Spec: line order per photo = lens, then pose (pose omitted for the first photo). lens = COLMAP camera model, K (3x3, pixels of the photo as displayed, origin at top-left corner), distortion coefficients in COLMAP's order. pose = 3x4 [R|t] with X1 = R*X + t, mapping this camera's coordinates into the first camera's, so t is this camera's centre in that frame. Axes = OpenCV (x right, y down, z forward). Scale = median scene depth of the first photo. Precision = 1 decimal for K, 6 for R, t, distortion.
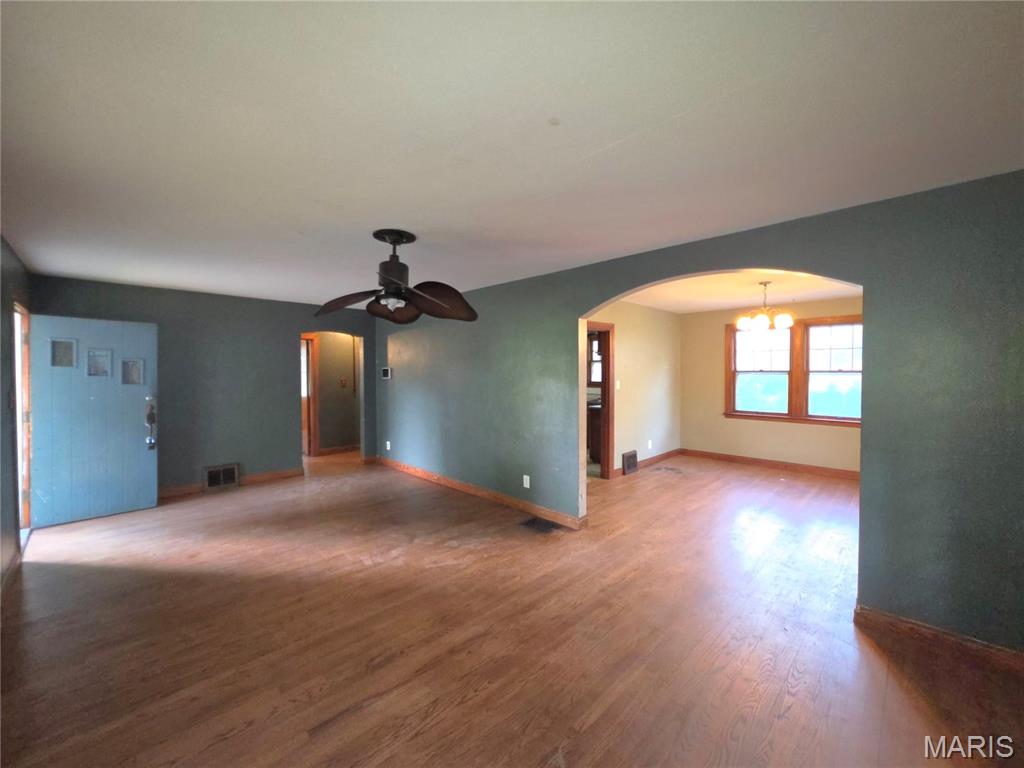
lens RADIAL K [[413.8, 0, 508.1], [0, 413.8, 379.3], [0, 0, 1]] dist [-0.002008, 0.000124]
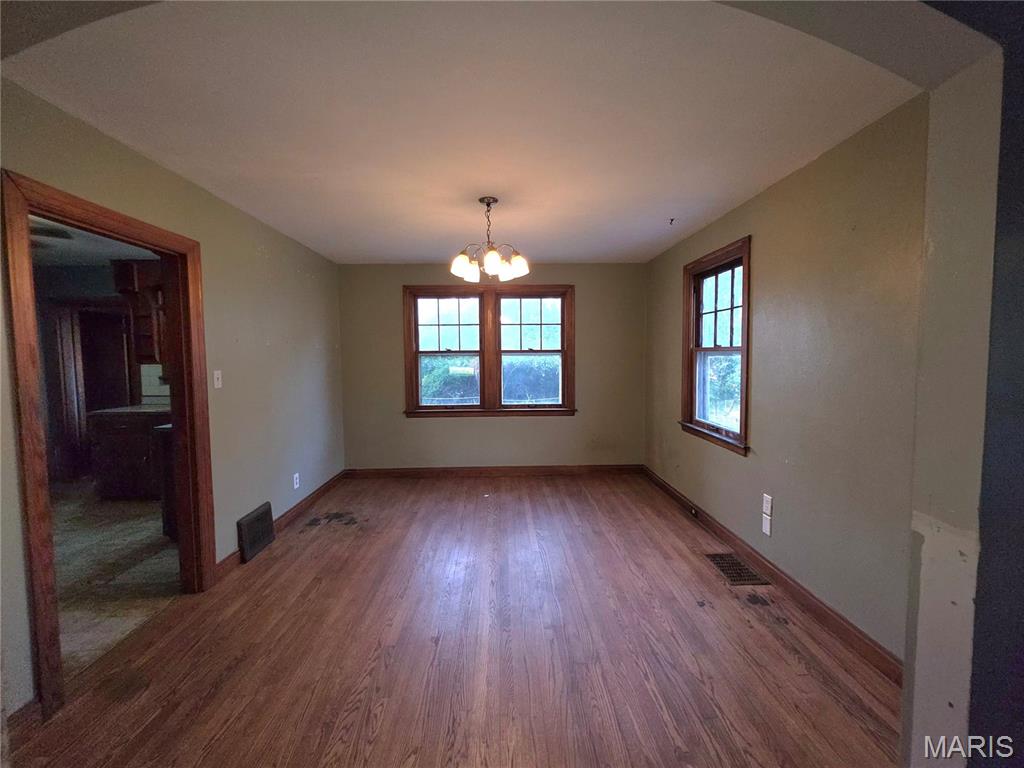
lens RADIAL K [[413.8, 0, 508.1], [0, 413.8, 379.3], [0, 0, 1]] dist [-0.002008, 0.000124]
pose [[0.687288, -0.045727, 0.724944, 0.152455], [0.021568, 0.998861, 0.042557, 0.000846], [-0.726065, -0.013614, 0.687492, 0.444103]]
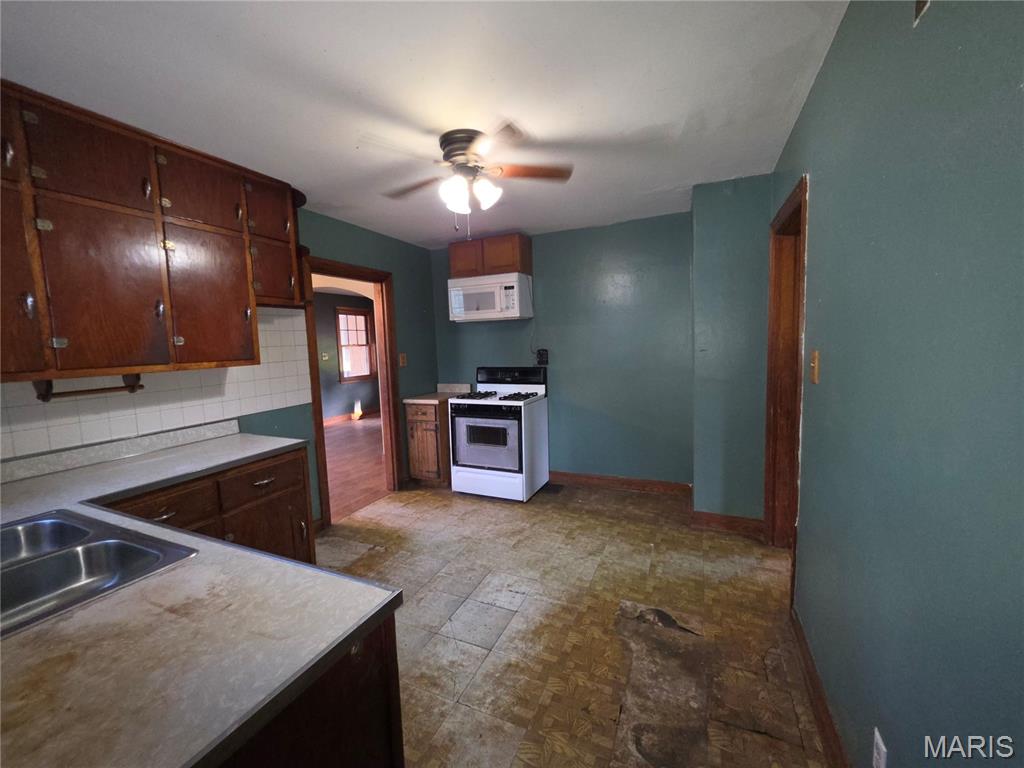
lens RADIAL K [[413.8, 0, 508.1], [0, 413.8, 379.3], [0, 0, 1]] dist [-0.002008, 0.000124]
pose [[-0.935654, 0.066231, -0.346648, 0.176623], [0.030115, 0.993634, 0.108561, -0.021389], [0.351632, 0.091136, -0.931692, 1.582959]]
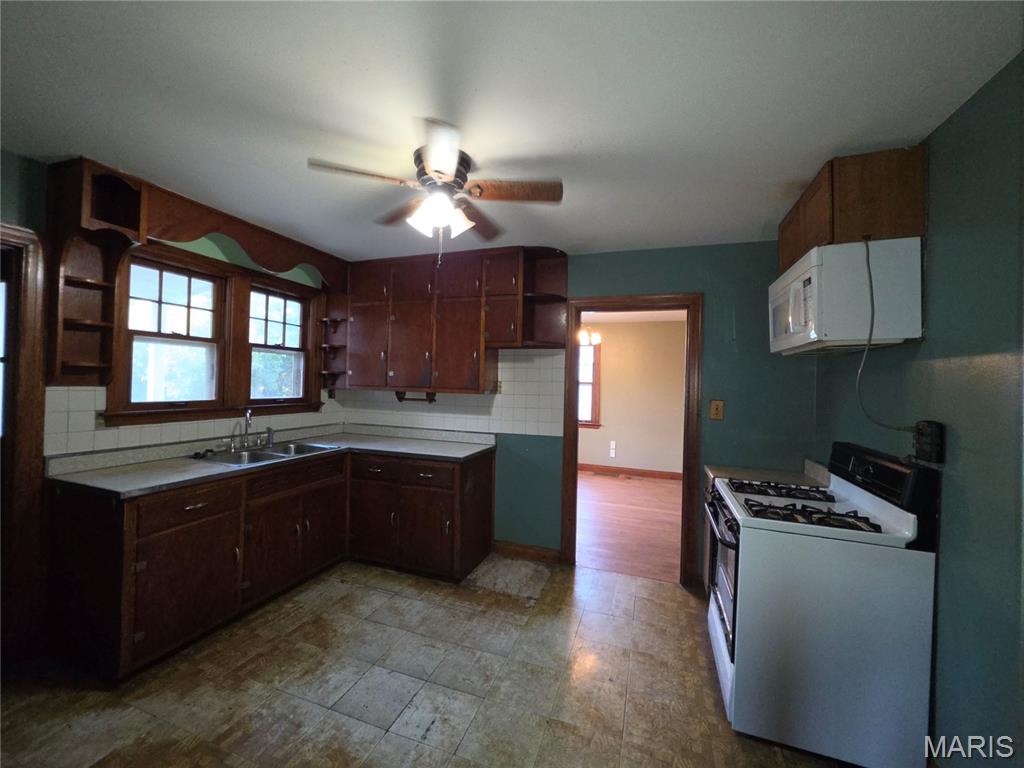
lens RADIAL K [[413.8, 0, 508.1], [0, 413.8, 379.3], [0, 0, 1]] dist [-0.002008, 0.000124]
pose [[-0.426480, -0.005387, 0.904481, -0.246233], [-0.007414, 0.999969, 0.002460, -0.019425], [-0.904467, -0.005657, -0.426507, 1.302463]]
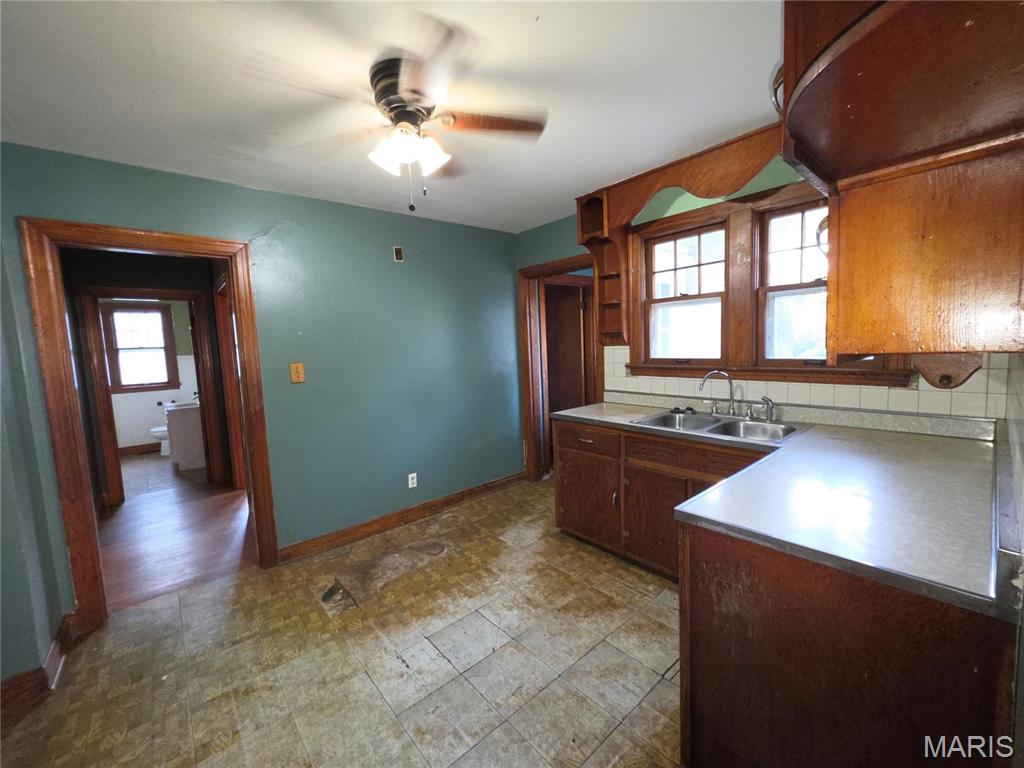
lens RADIAL K [[413.8, 0, 508.1], [0, 413.8, 379.3], [0, 0, 1]] dist [-0.002008, 0.000124]
pose [[0.996351, -0.033102, -0.078672, 0.155938], [0.038637, 0.996805, 0.069907, -0.008851], [0.076107, -0.072691, 0.994446, 0.928159]]
